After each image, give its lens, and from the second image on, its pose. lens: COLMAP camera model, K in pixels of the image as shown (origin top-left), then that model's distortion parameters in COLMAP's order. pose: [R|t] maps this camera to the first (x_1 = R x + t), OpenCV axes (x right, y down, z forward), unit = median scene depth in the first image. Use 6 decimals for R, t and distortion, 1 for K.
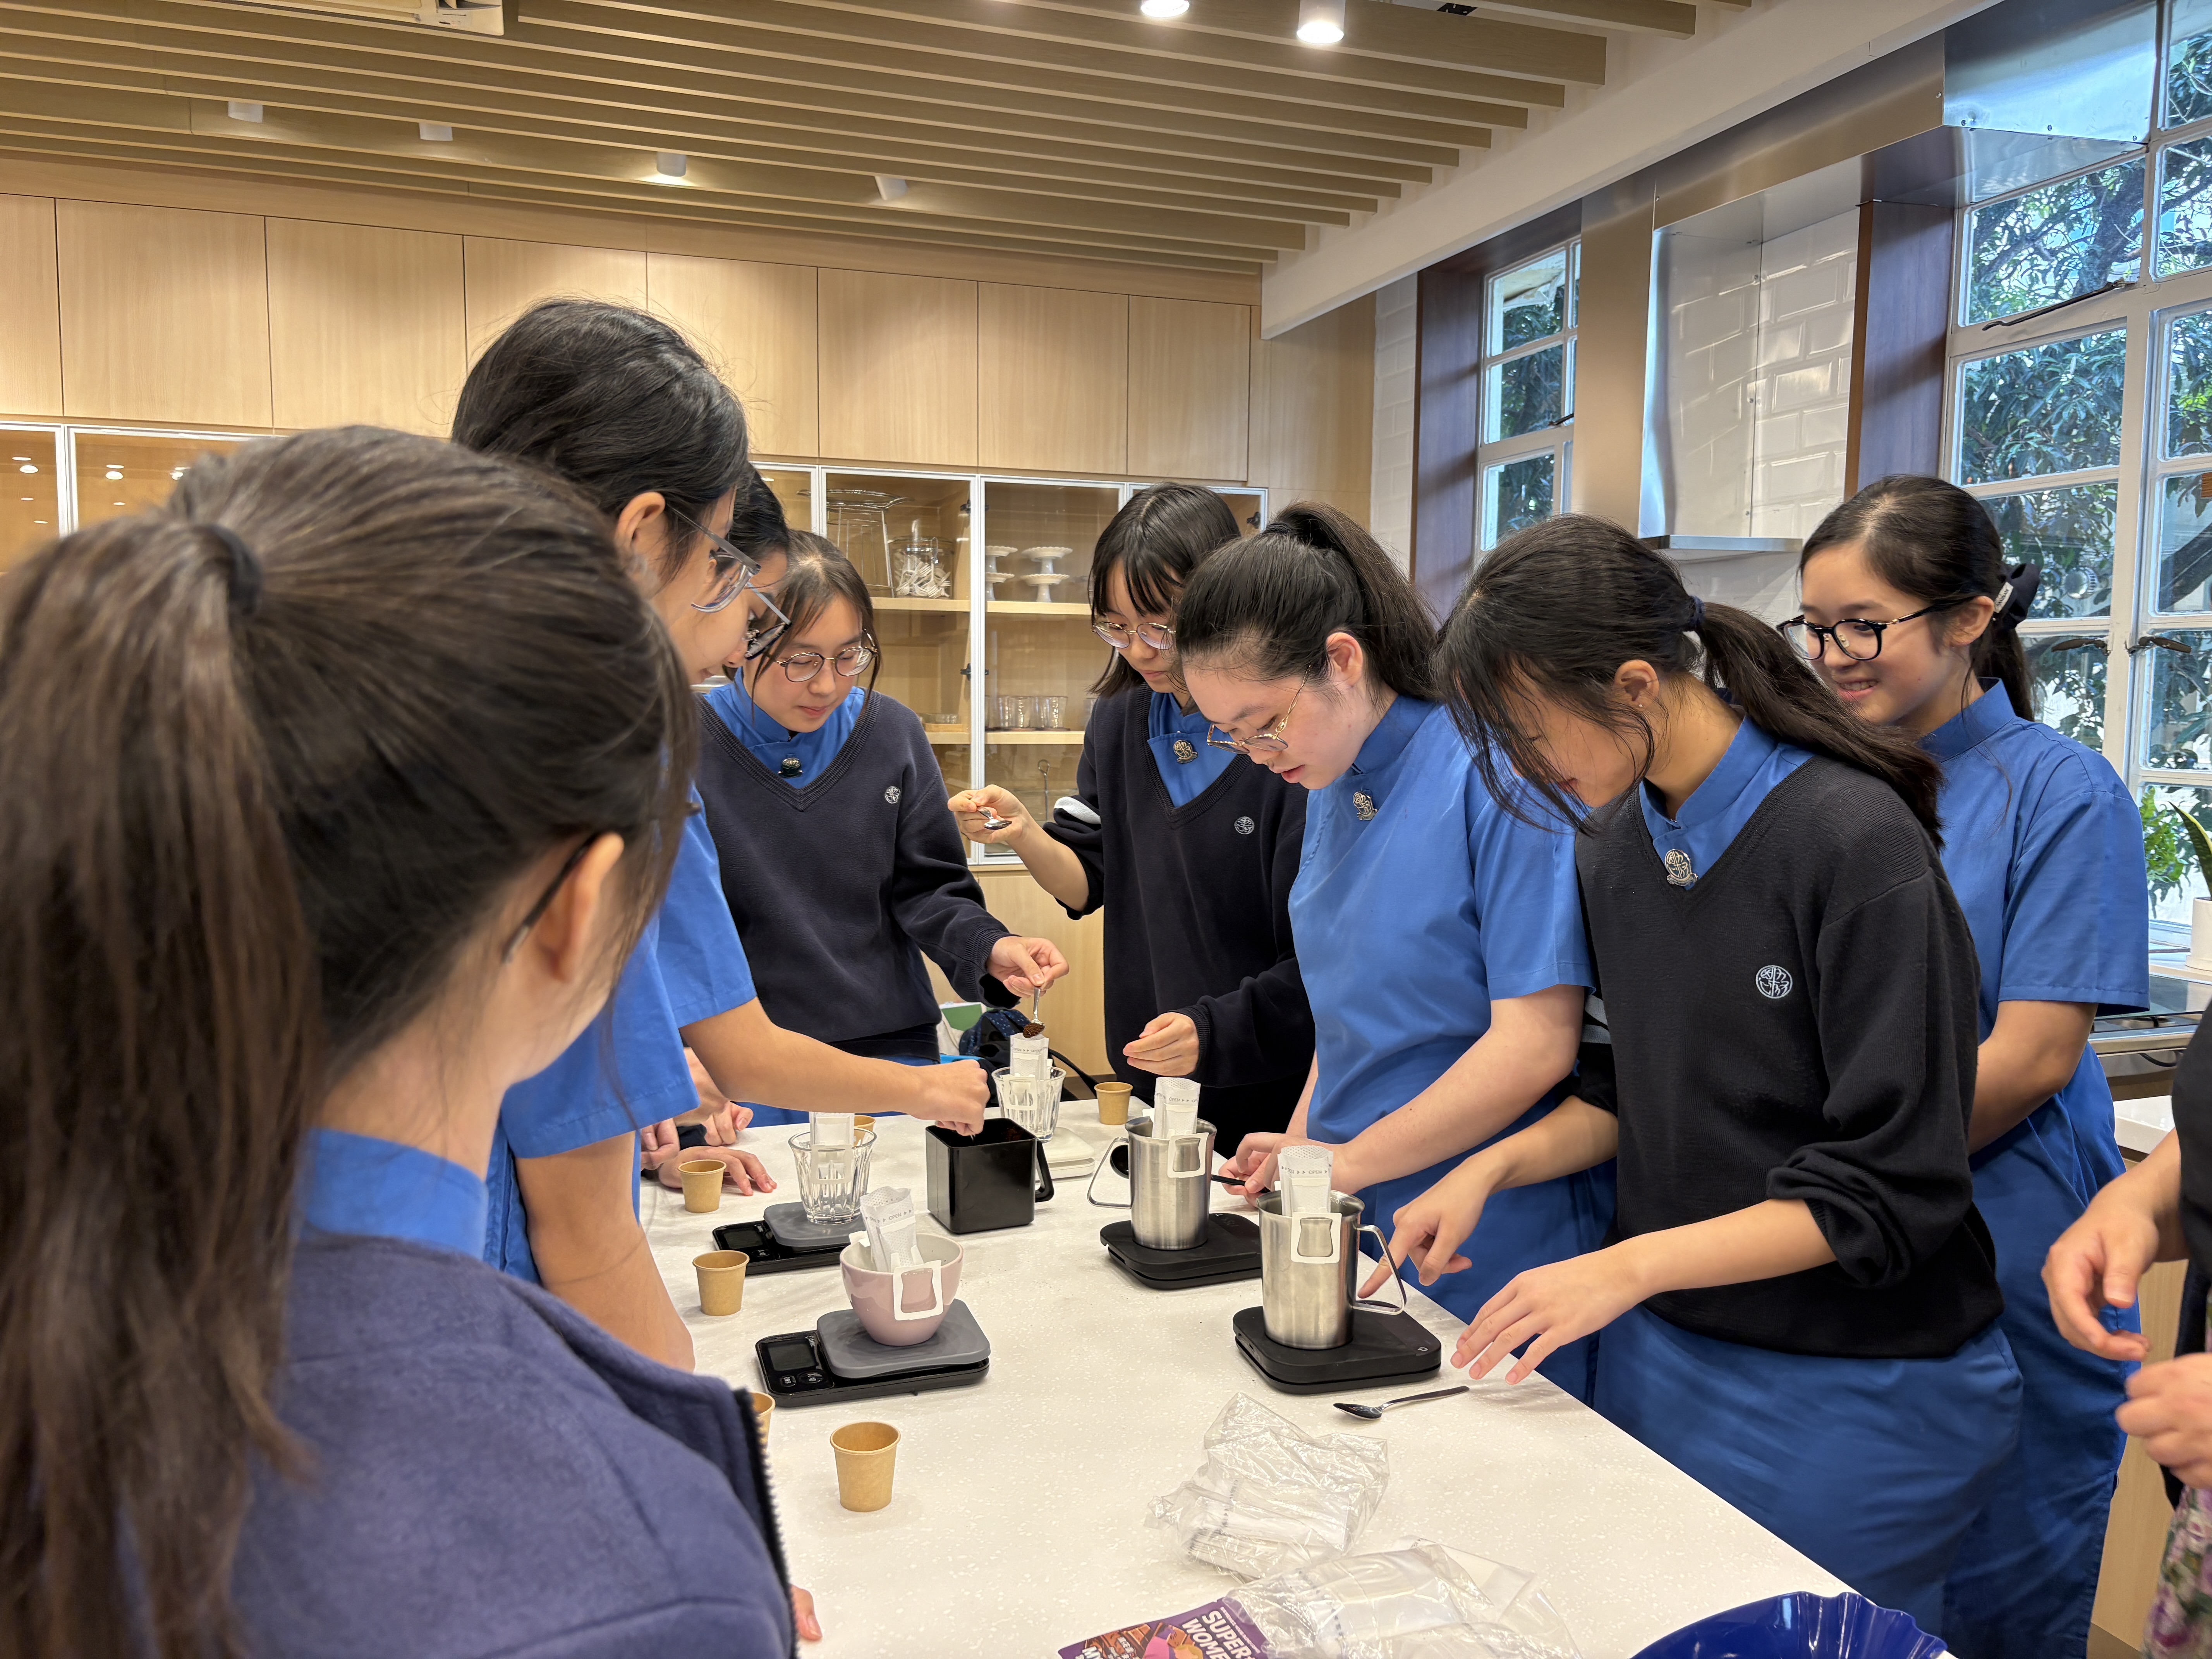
lens RADIAL K [[1633.5, 0, 1106.0], [0, 1633.5, 829.5], [0, 0, 1]] dist [0.004491, 0.000977]
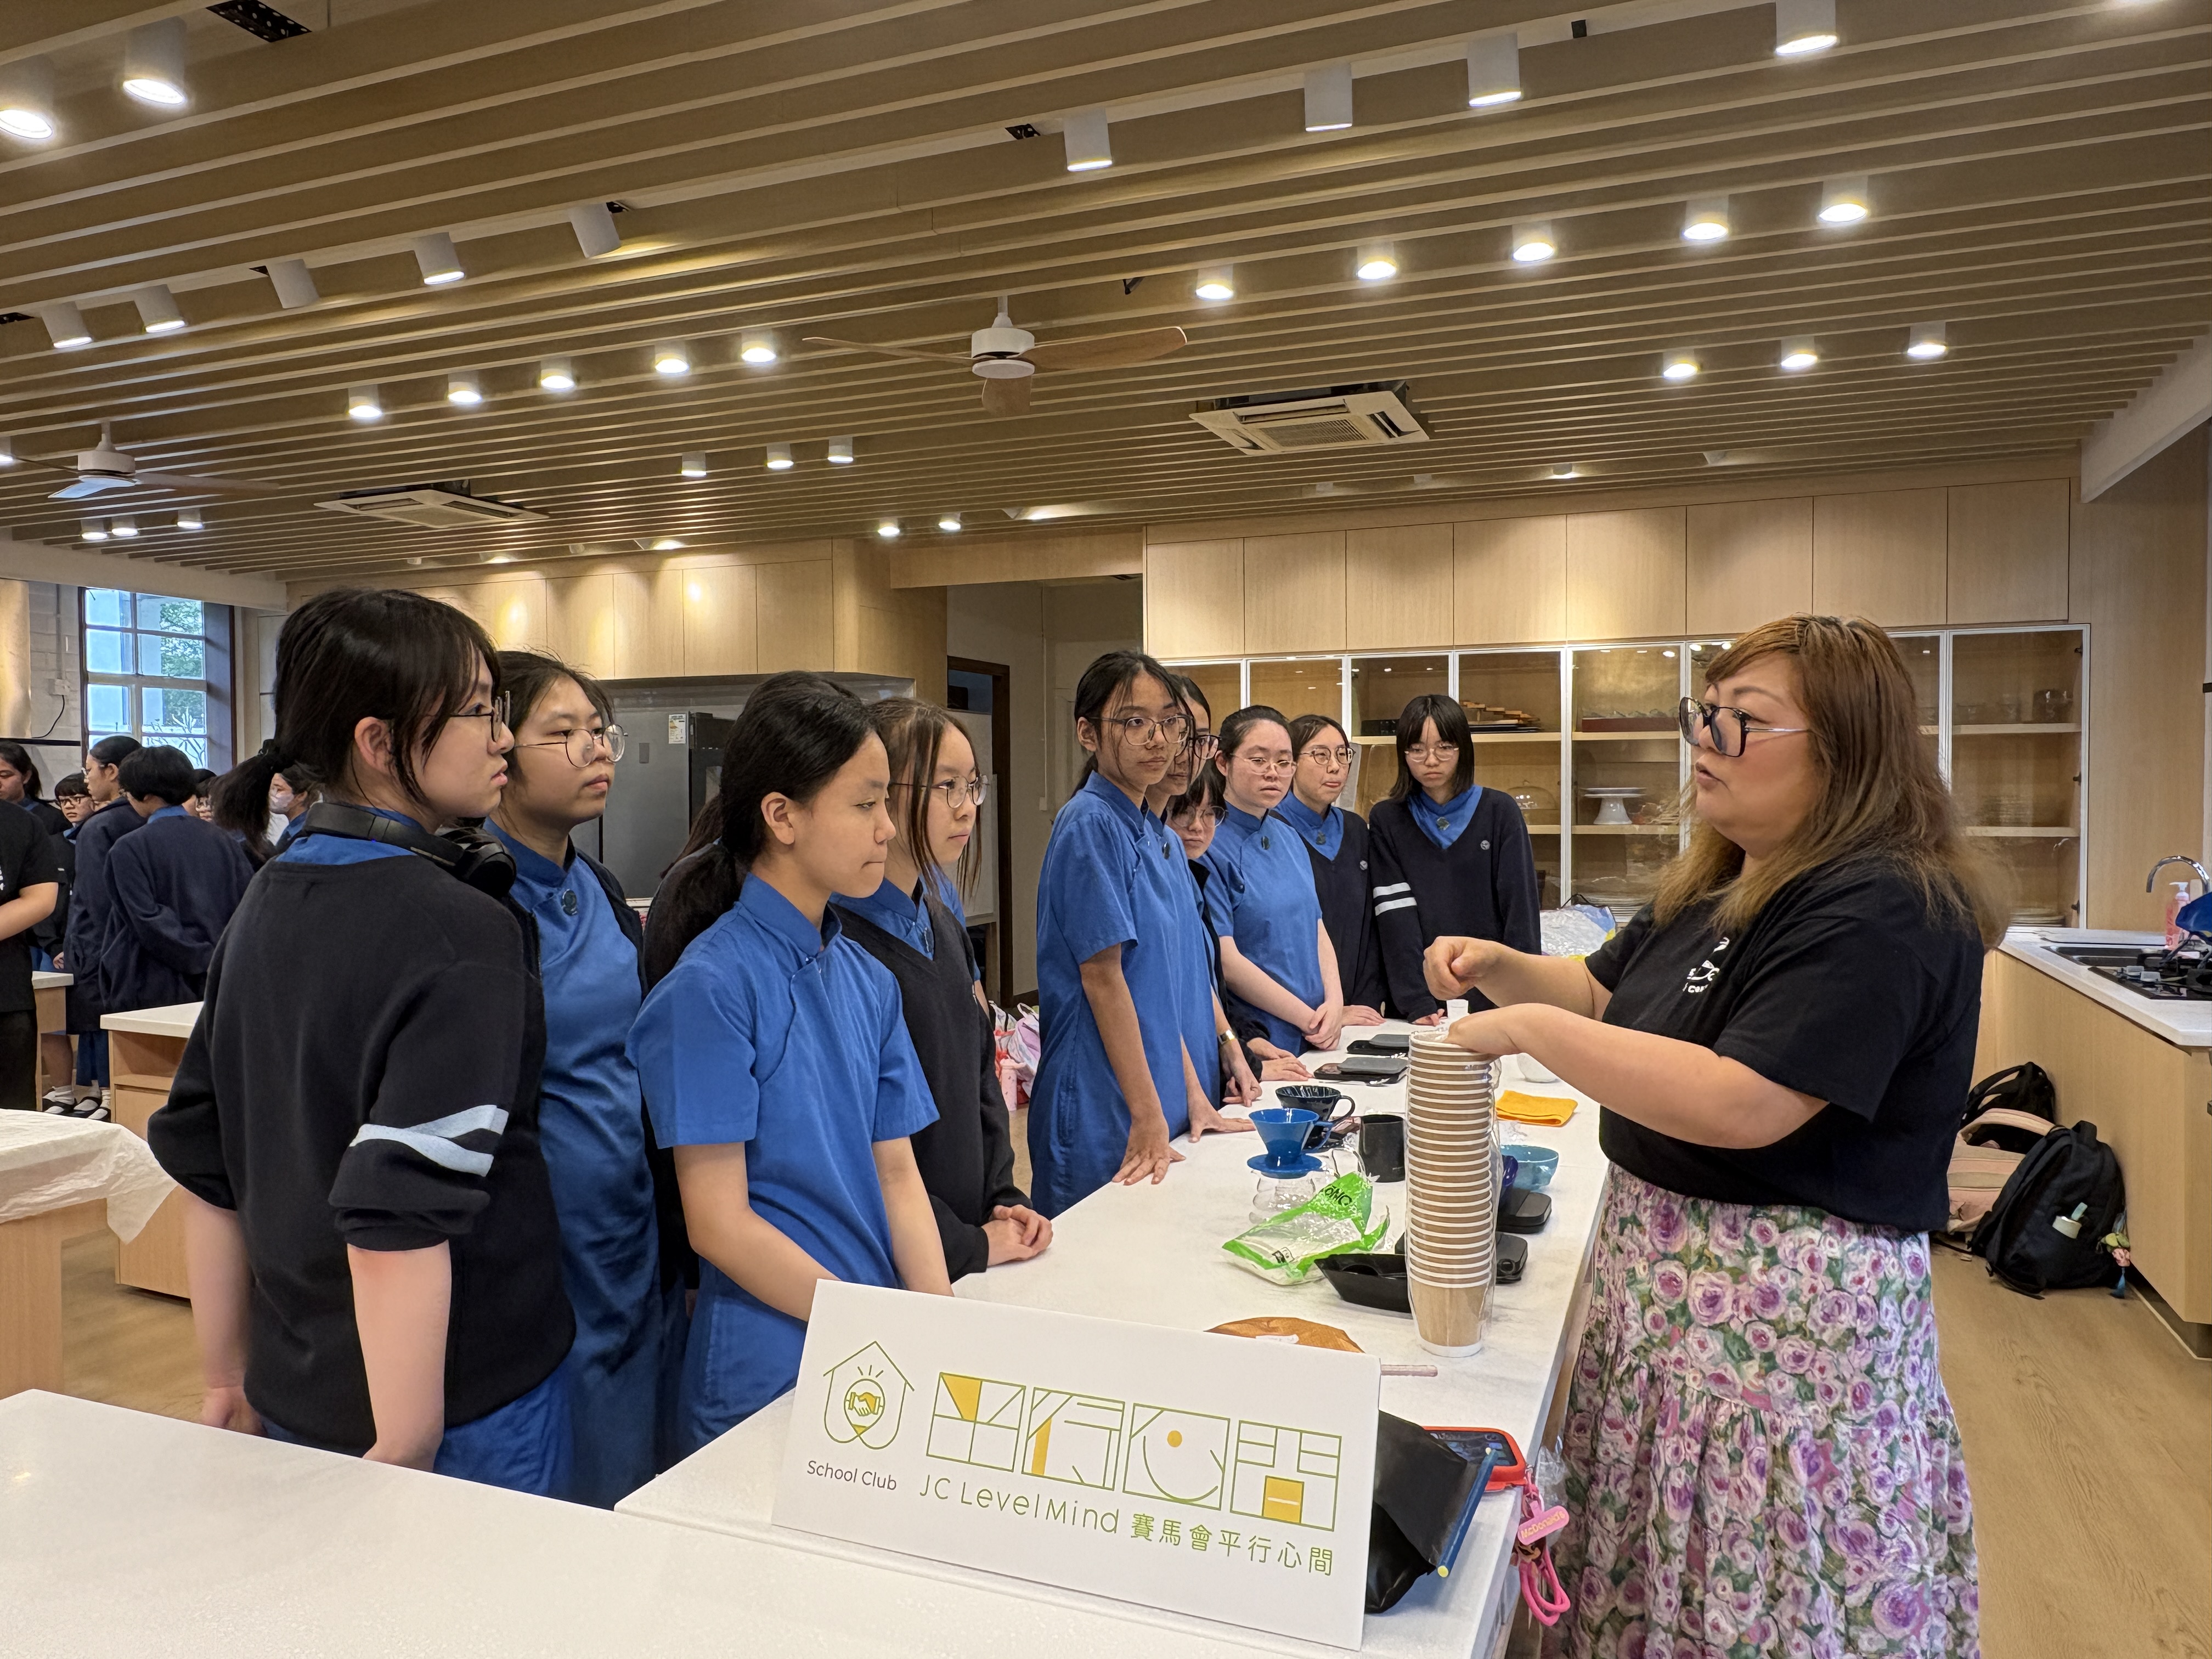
lens RADIAL K [[1427.0, 0, 1106.0], [0, 1427.0, 829.5], [0, 0, 1]] dist [-0.110294, 0.211712]
pose [[0.757117, 0.002465, -0.653275, 0.250092], [-0.047832, 0.997518, -0.051671, 0.028627], [0.651526, 0.070368, 0.755356, -0.252031]]
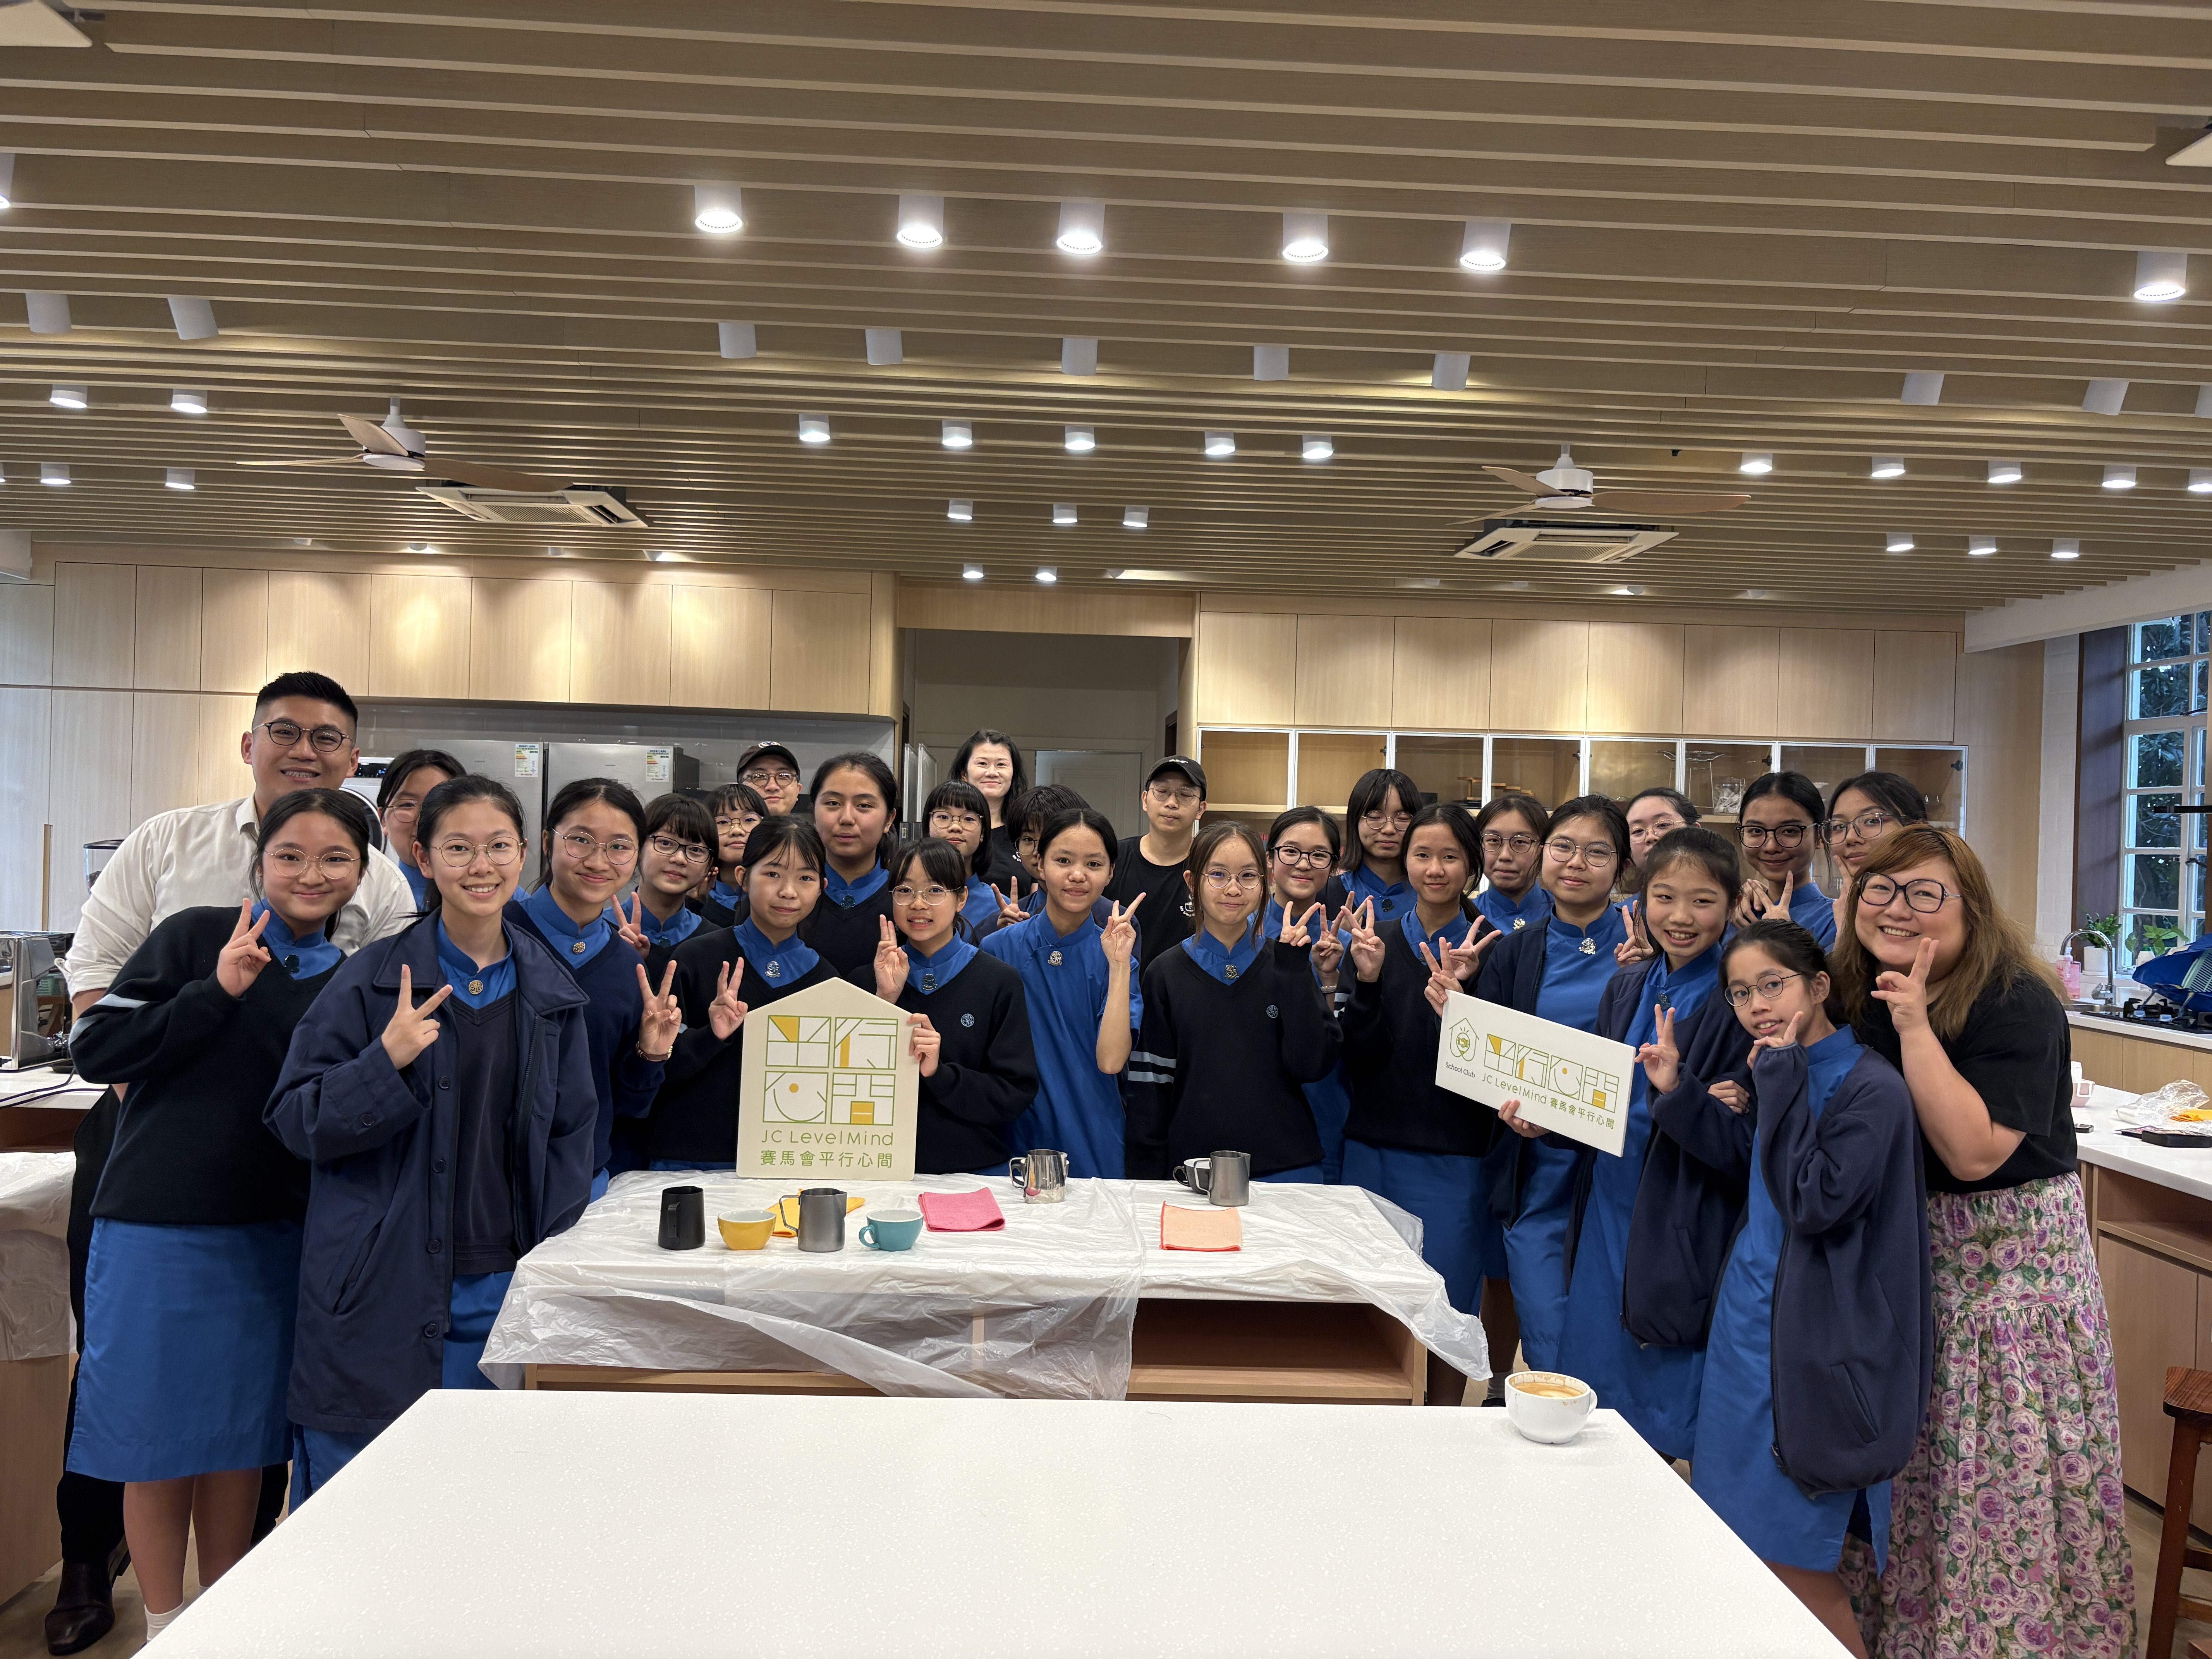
lens RADIAL K [[1781.4, 0, 1106.0], [0, 1781.4, 829.5], [0, 0, 1]] dist [0.003963, -0.000670]
pose [[0.956304, 0.011416, -0.292152, -0.207260], [-0.041568, 0.994396, -0.097208, 0.071721], [0.289405, 0.105105, 0.951419, -0.905534]]
